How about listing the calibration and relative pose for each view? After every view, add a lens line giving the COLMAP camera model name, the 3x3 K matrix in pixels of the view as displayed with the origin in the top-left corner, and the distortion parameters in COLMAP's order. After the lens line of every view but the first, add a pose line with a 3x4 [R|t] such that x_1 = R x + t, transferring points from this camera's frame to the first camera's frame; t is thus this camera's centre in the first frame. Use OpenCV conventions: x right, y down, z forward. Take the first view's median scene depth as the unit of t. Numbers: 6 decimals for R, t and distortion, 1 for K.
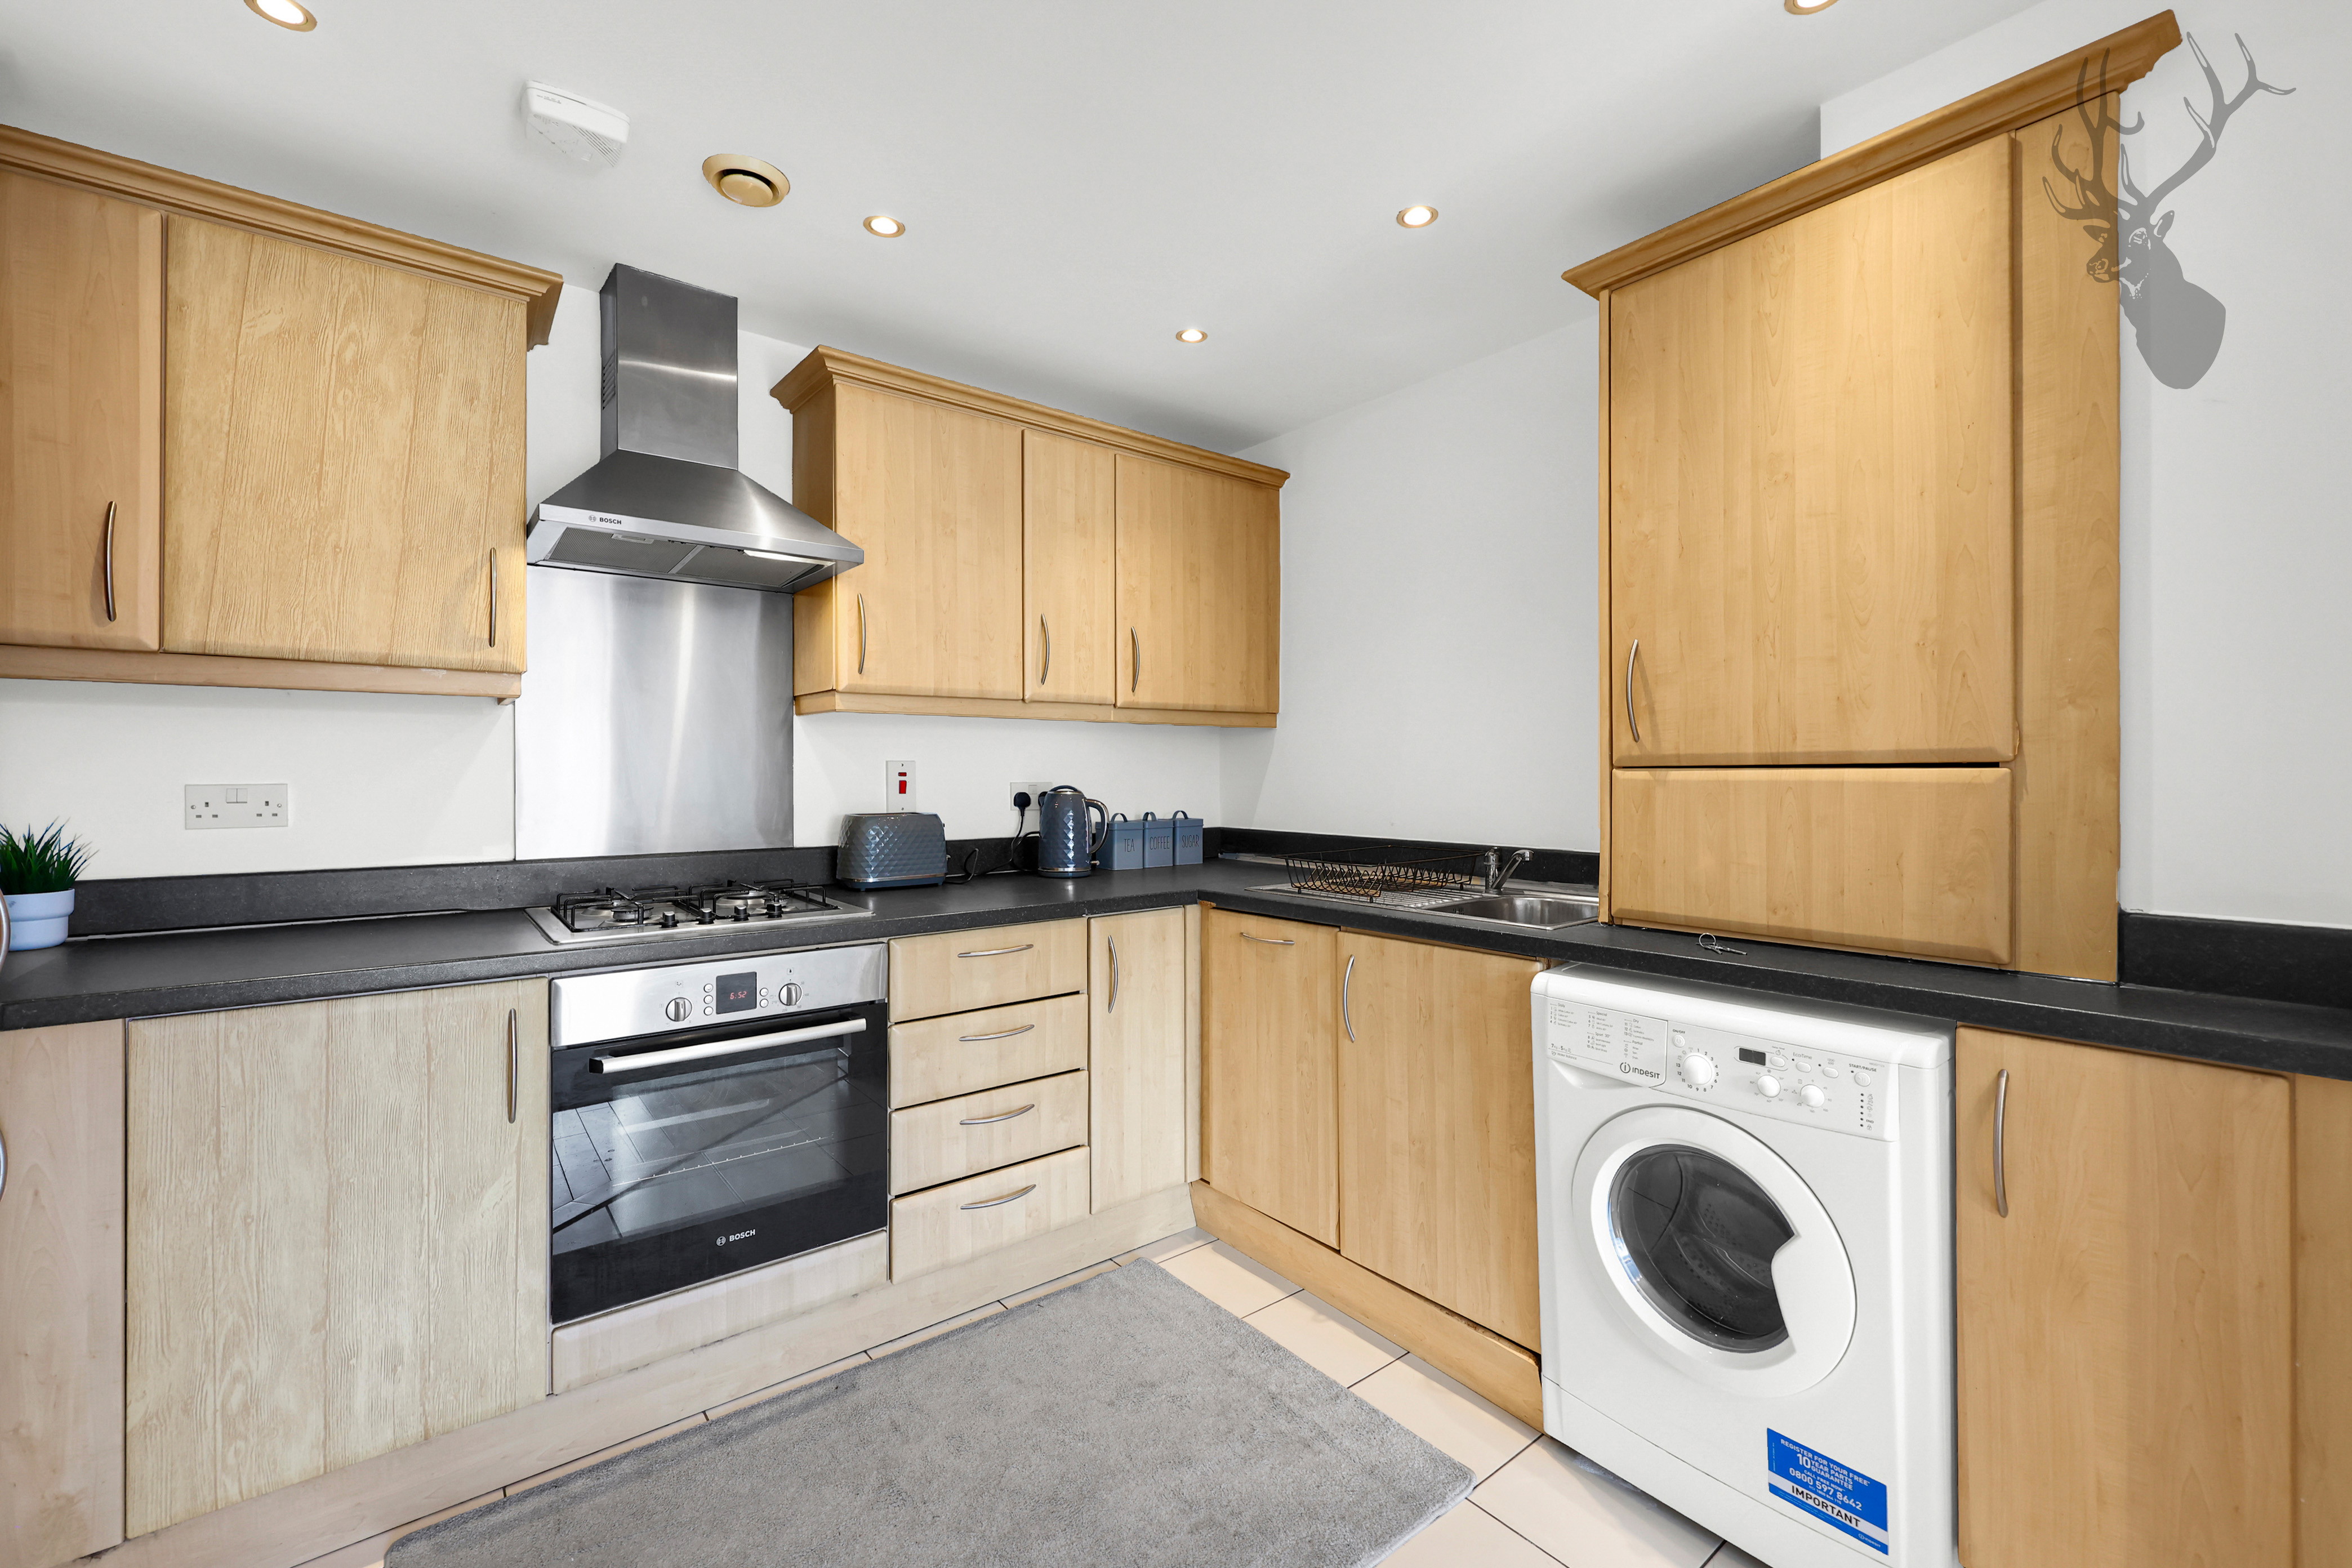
lens RADIAL K [[979.0, 0, 1185.2], [0, 979.0, 777.5], [0, 0, 1]] dist [-0.000153, -0.000541]
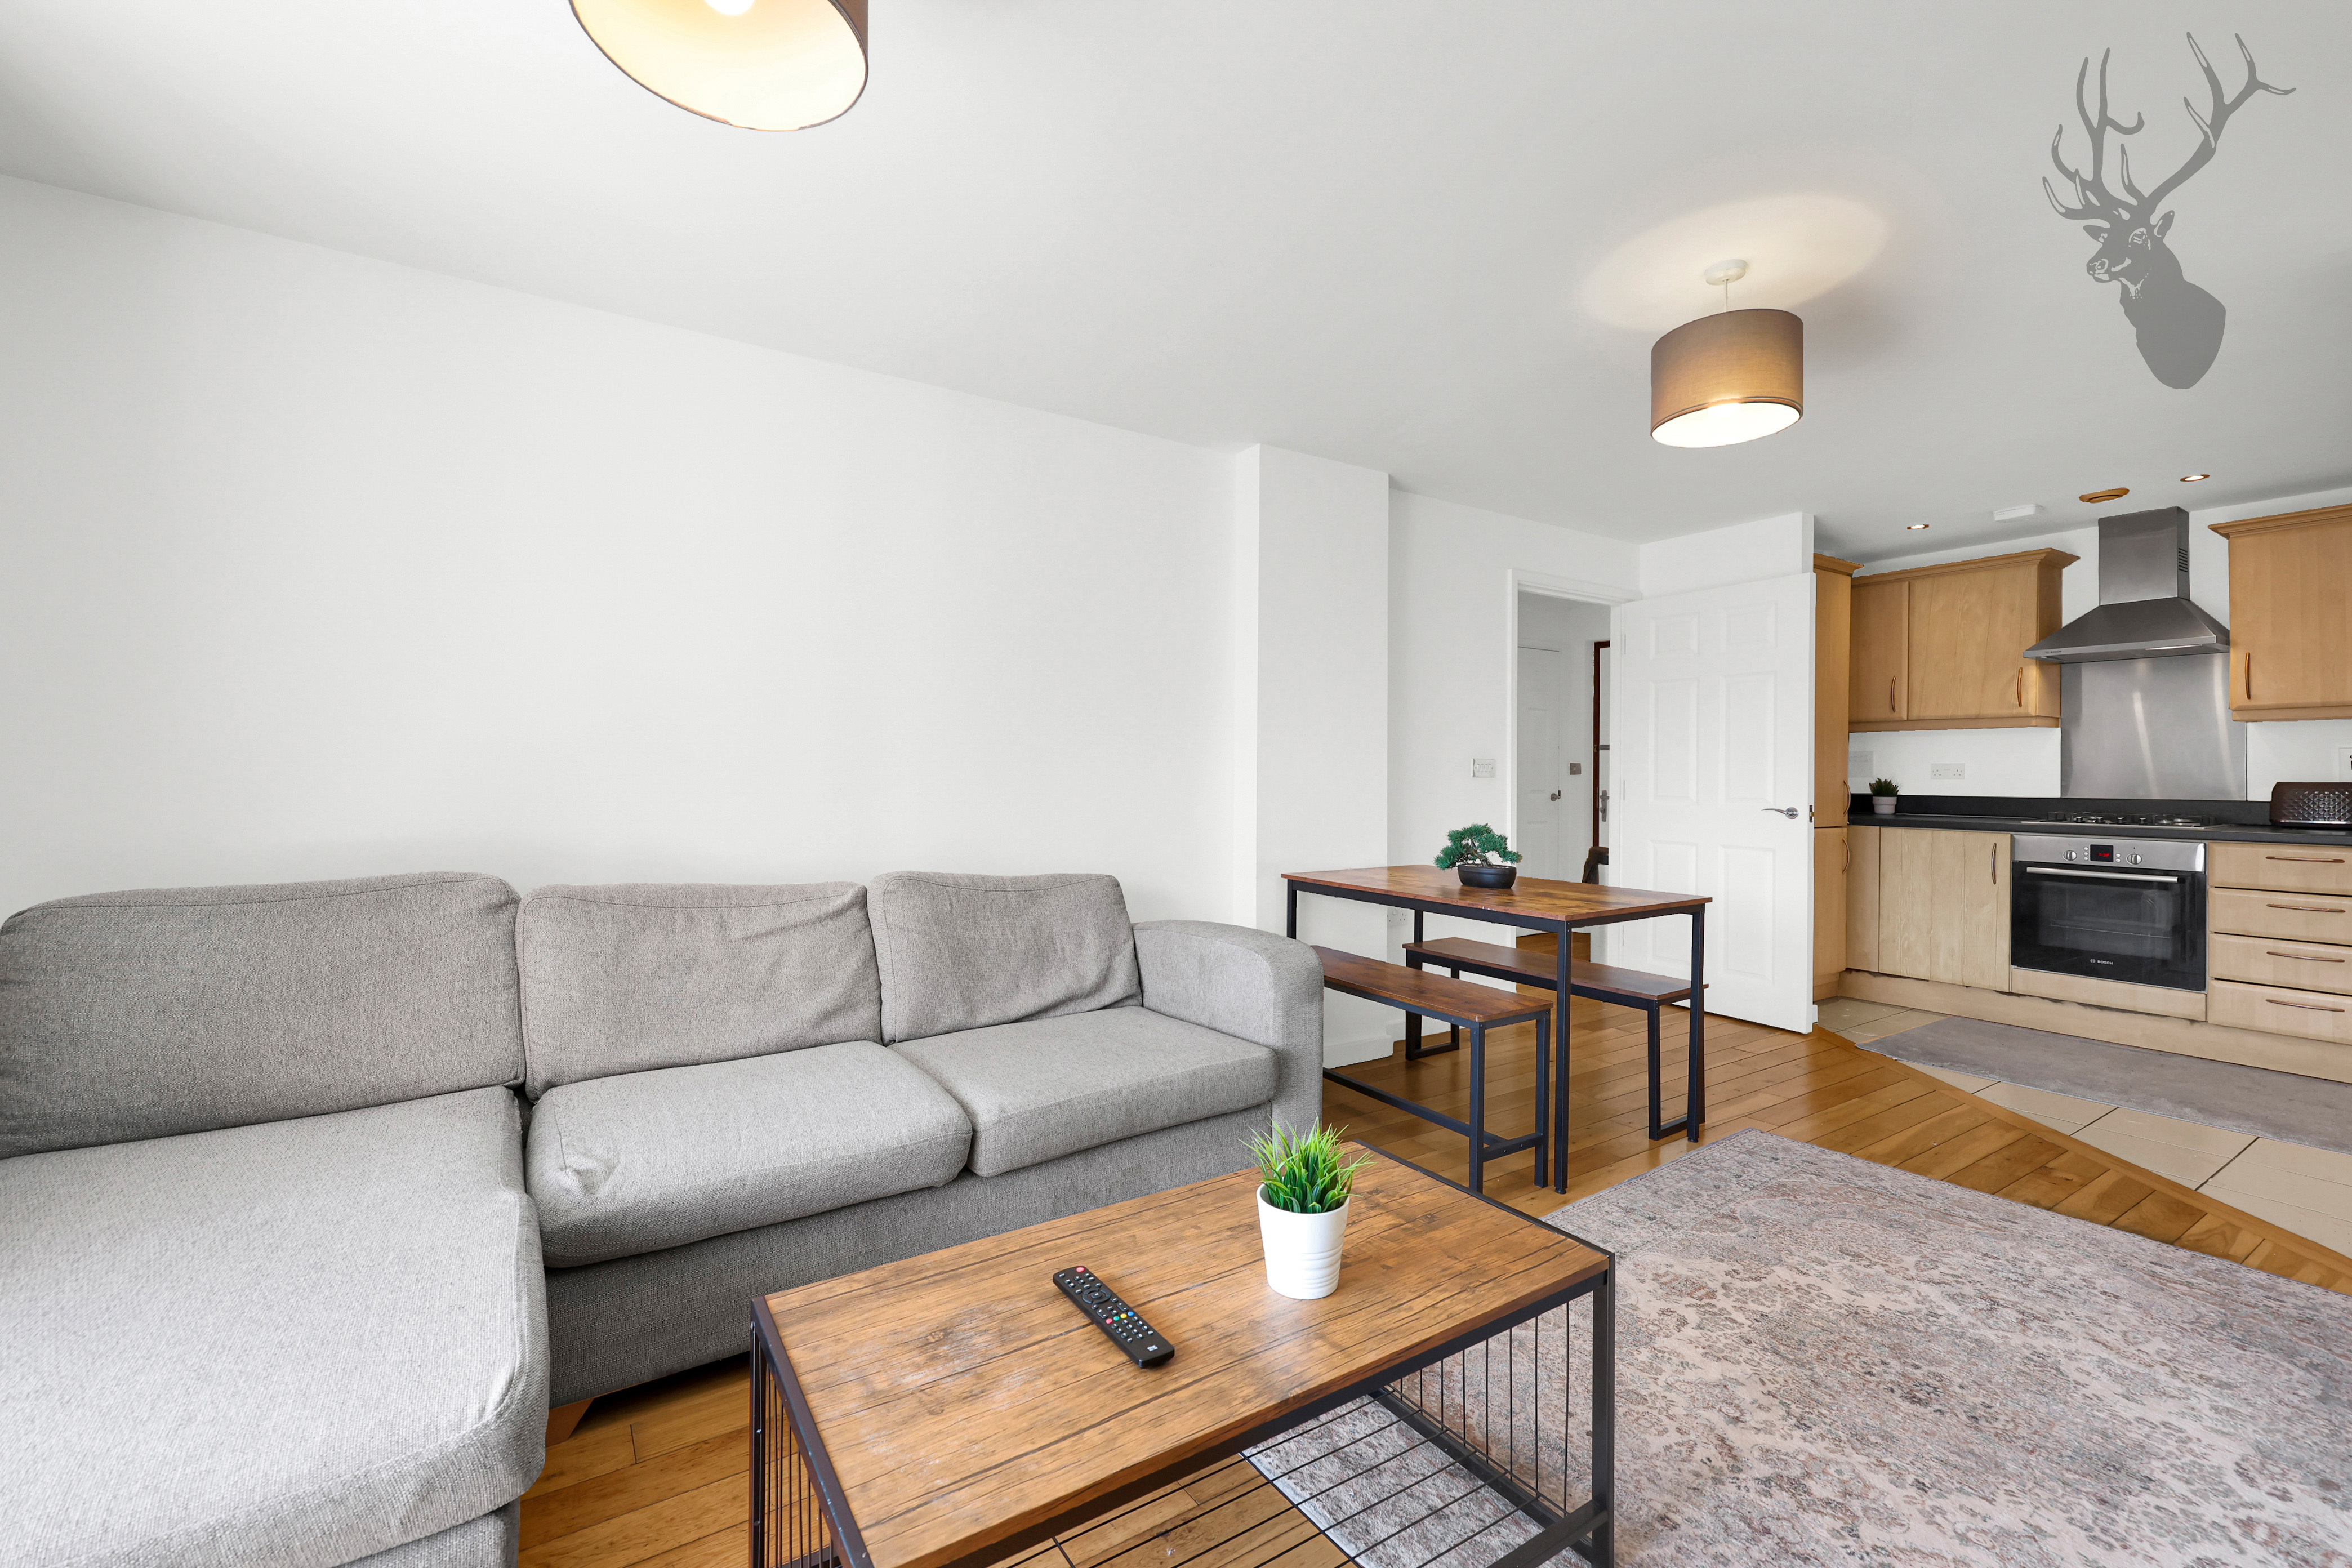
lens RADIAL K [[932.4, 0, 1145.3], [0, 932.4, 777.3], [0, 0, 1]] dist [-0.000626, -0.000627]
pose [[-0.125797, 0.005589, -0.992040, 1.992147], [-0.004558, 0.999970, 0.006211, 0.041376], [0.992046, 0.005303, -0.125767, -0.939538]]
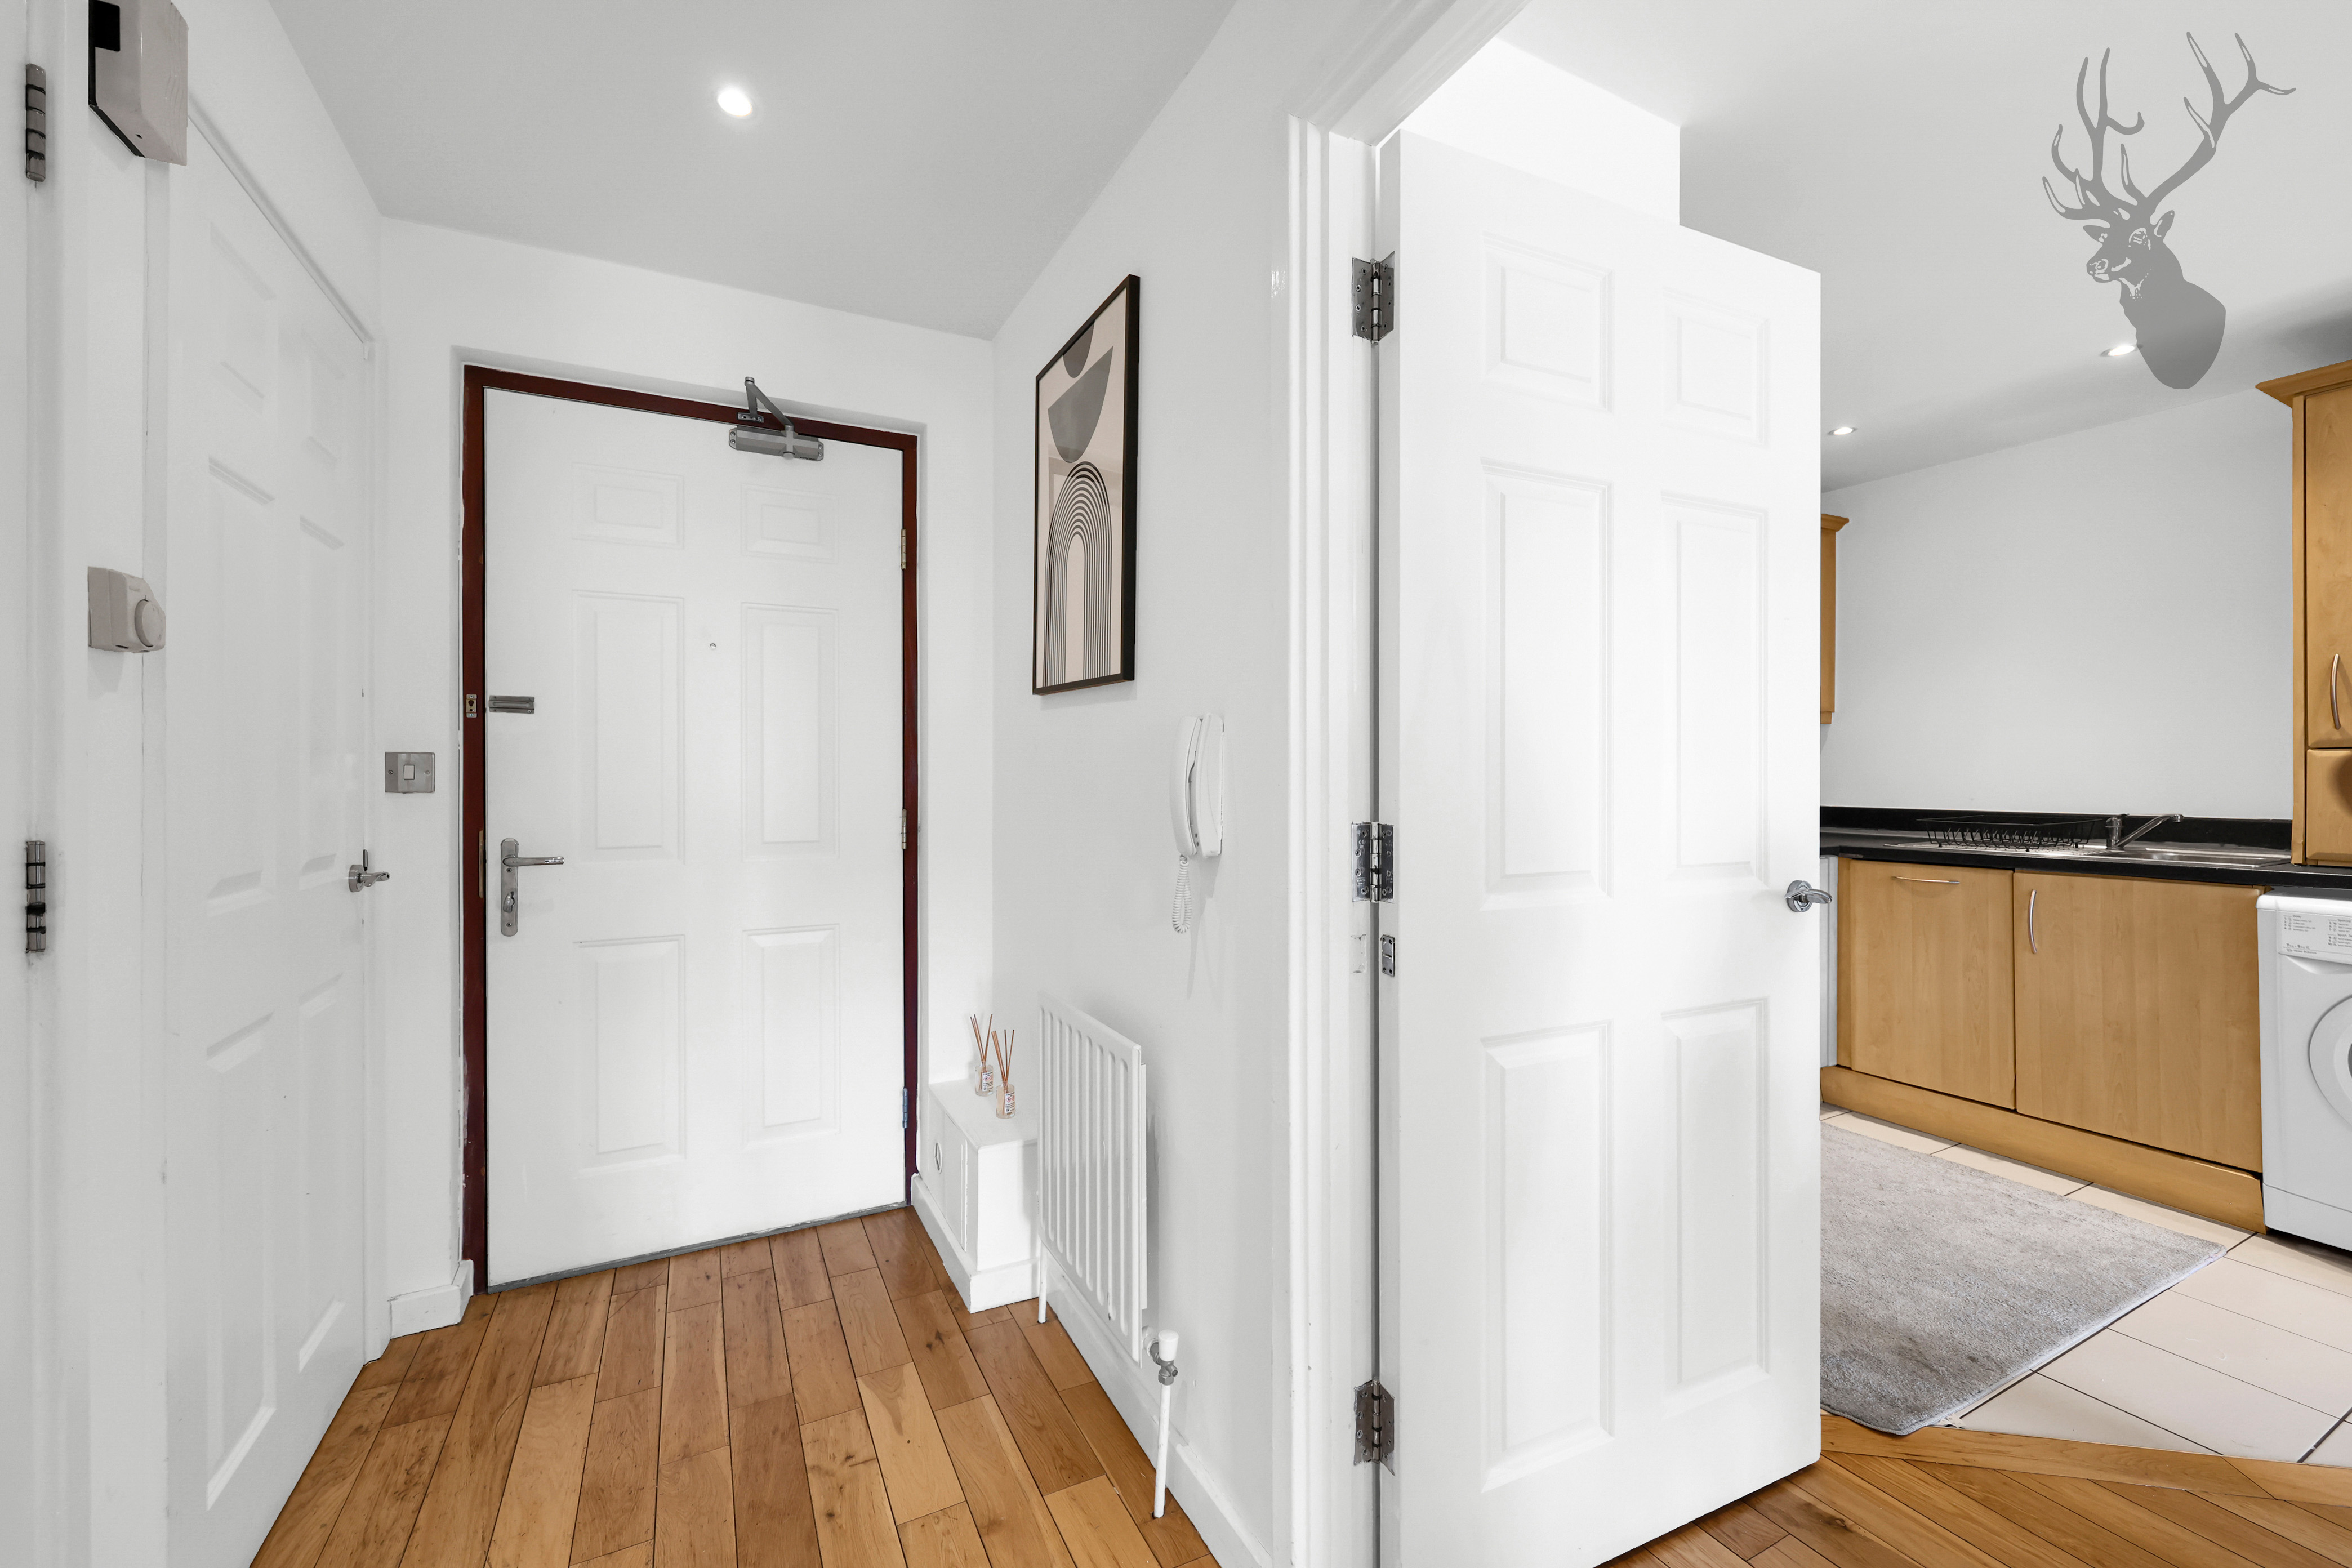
lens RADIAL K [[932.4, 0, 1145.3], [0, 932.4, 777.3], [0, 0, 1]] dist [-0.000626, -0.000627]
pose [[0.974365, -0.001157, -0.224969, -0.783310], [-0.000798, 0.999963, -0.008596, 0.038953], [0.224970, 0.008555, 0.974328, -0.570338]]
